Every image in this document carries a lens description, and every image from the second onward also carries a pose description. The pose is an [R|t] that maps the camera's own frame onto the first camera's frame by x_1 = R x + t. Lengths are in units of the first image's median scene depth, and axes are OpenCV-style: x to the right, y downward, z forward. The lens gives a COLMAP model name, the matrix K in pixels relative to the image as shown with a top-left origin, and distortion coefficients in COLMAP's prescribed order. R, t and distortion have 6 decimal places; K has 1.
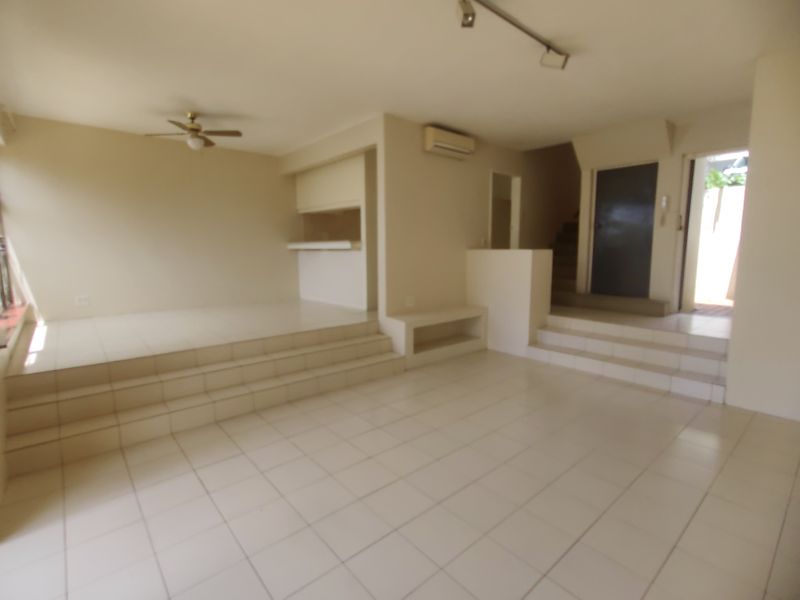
lens RADIAL K [[397.3, 0, 399.7], [0, 397.3, 295.4], [0, 0, 1]] dist [-0.014287, 0.021291]
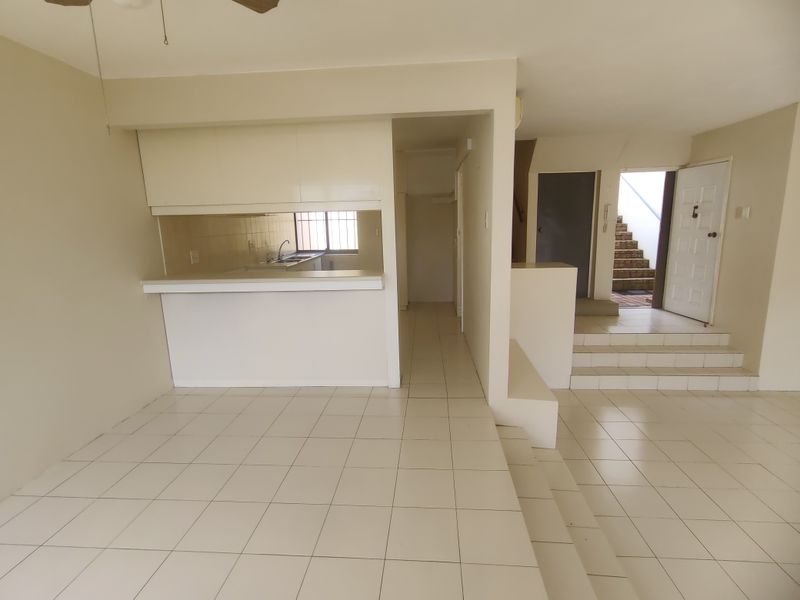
lens RADIAL K [[395.5, 0, 400.0], [0, 395.5, 300.0], [0, 0, 1]] dist [0.001162, 0.000170]
pose [[0.706939, -0.145959, 0.692050, -0.422704], [0.108657, 0.989272, 0.097650, -0.135487], [-0.698878, 0.006164, 0.715214, 0.510575]]
